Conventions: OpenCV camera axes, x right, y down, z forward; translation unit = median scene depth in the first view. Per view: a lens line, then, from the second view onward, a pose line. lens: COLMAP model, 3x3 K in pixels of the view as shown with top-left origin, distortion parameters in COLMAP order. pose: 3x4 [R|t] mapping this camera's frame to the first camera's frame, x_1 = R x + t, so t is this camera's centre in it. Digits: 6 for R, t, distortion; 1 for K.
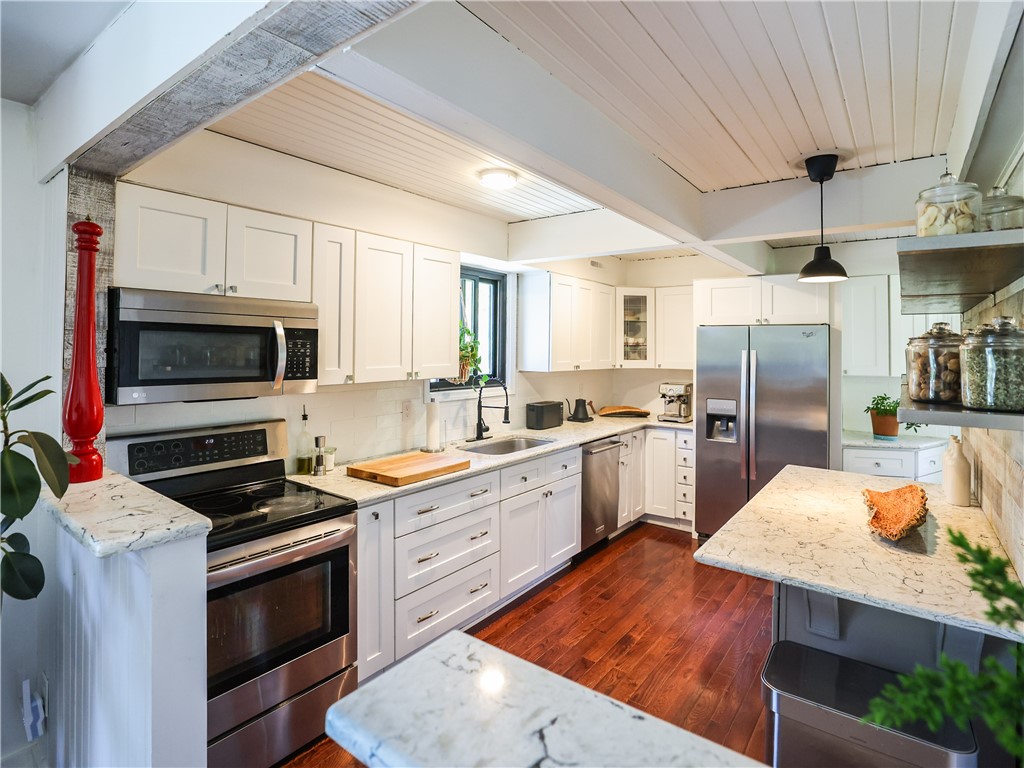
lens RADIAL K [[528.4, 0, 495.0], [0, 528.4, 334.2], [0, 0, 1]] dist [-0.045723, 0.000383]
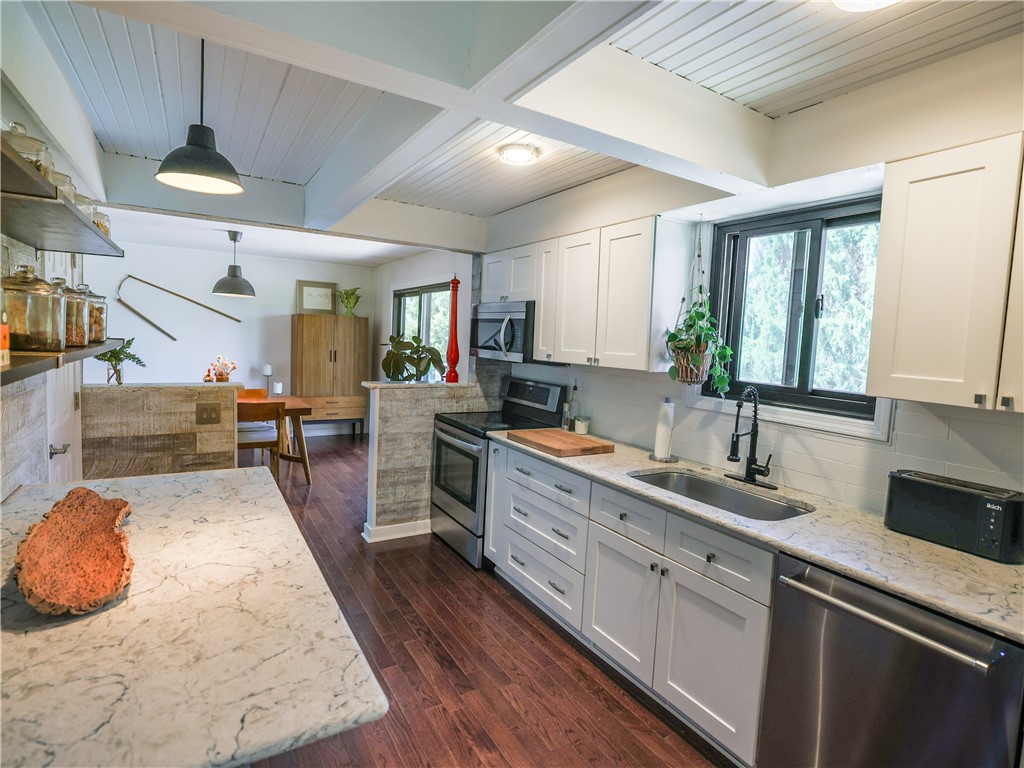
lens RADIAL K [[504.2, 0, 507.0], [0, 504.2, 377.1], [0, 0, 1]] dist [-0.024545, 0.001397]
pose [[-0.336763, 0.050097, -0.940256, 0.635830], [-0.022227, 0.997882, 0.061128, 0.041276], [0.941327, 0.041485, -0.334936, 0.920388]]
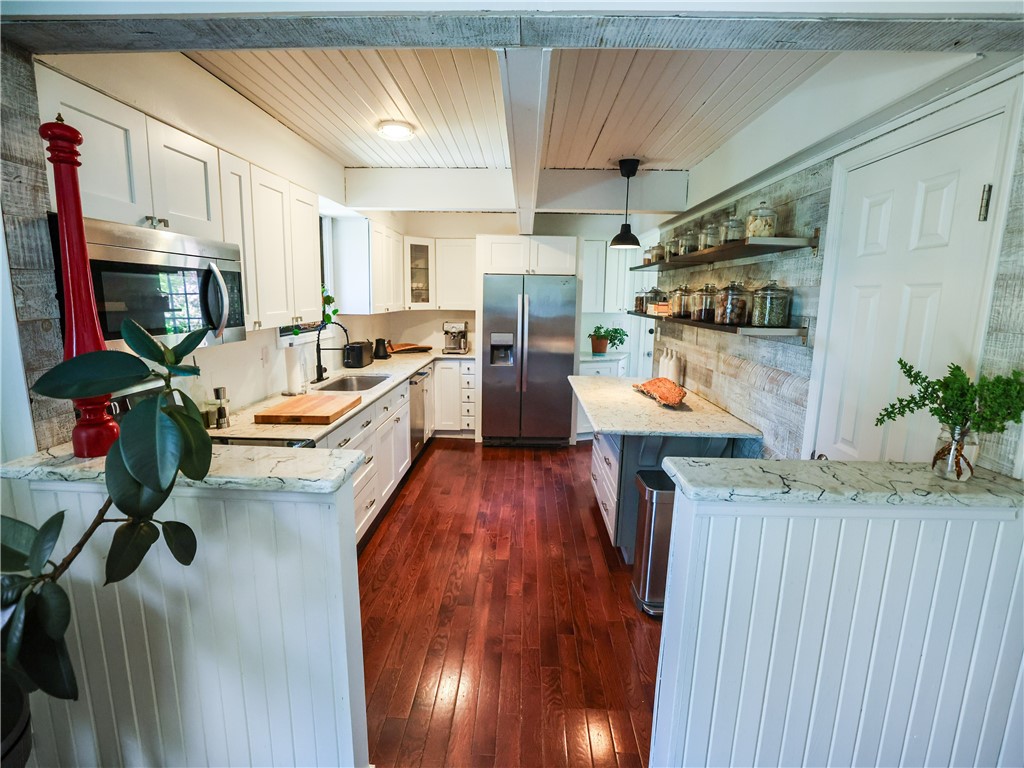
lens RADIAL K [[504.2, 0, 507.0], [0, 504.2, 377.1], [0, 0, 1]] dist [-0.024545, 0.001397]
pose [[0.809669, -0.093346, 0.579416, -0.305500], [-0.021120, 0.981996, 0.187717, -0.001744], [-0.586507, -0.164226, 0.793120, -0.005223]]
